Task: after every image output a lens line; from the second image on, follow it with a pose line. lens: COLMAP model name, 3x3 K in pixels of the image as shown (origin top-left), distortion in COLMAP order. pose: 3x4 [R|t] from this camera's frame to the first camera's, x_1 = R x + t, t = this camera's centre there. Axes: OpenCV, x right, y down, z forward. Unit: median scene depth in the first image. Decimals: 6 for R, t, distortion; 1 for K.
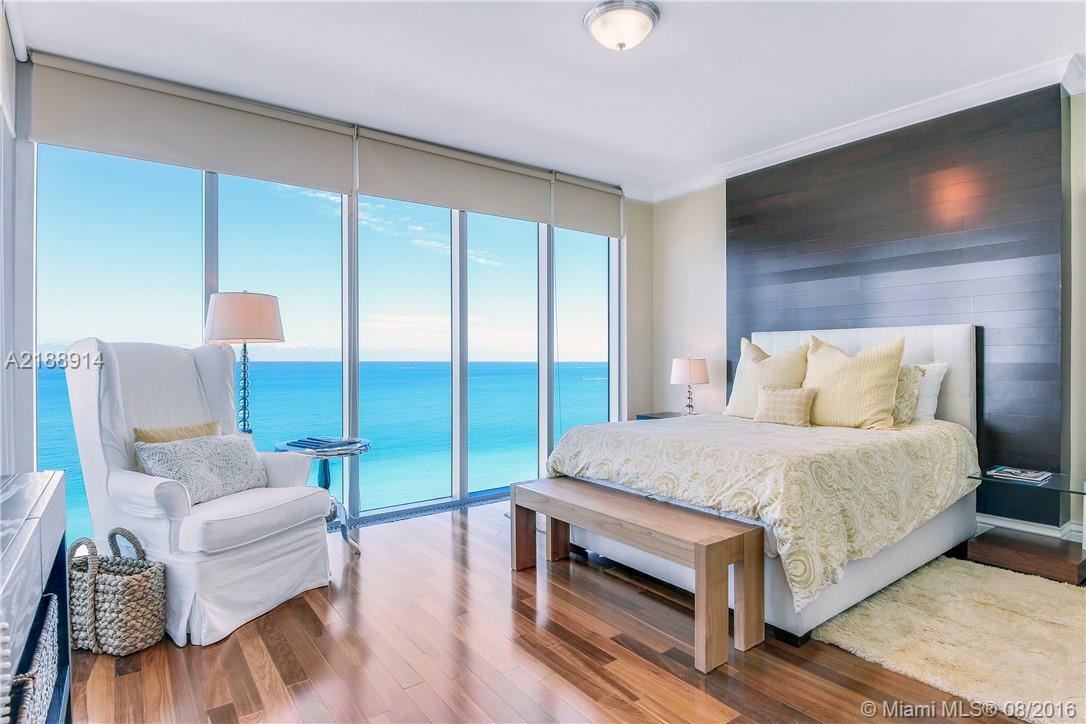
lens RADIAL K [[567.8, 0, 543.0], [0, 567.8, 362.0], [0, 0, 1]] dist [-0.002733, -0.000466]
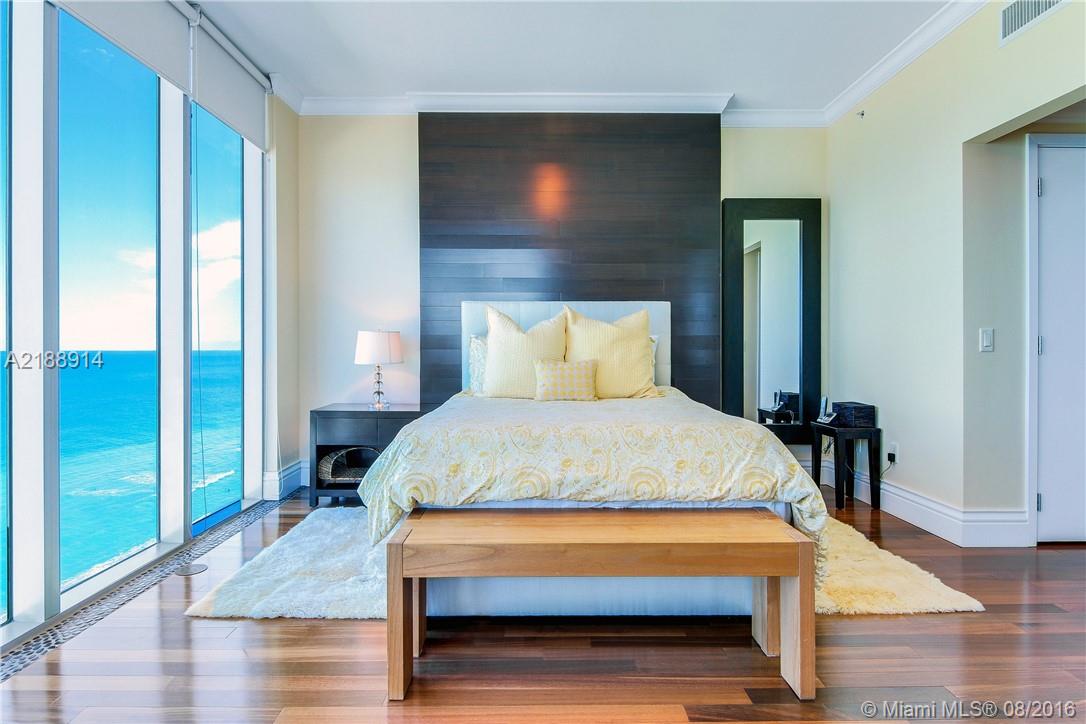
lens RADIAL K [[607.3, 0, 514.6], [0, 607.3, 345.6], [0, 0, 1]] dist [-0.000112, -0.000782]
pose [[0.593896, 0.000746, 0.804542, -0.453644], [0.006889, 0.999958, -0.006012, 0.031118], [-0.804513, 0.009113, 0.593866, 0.561046]]
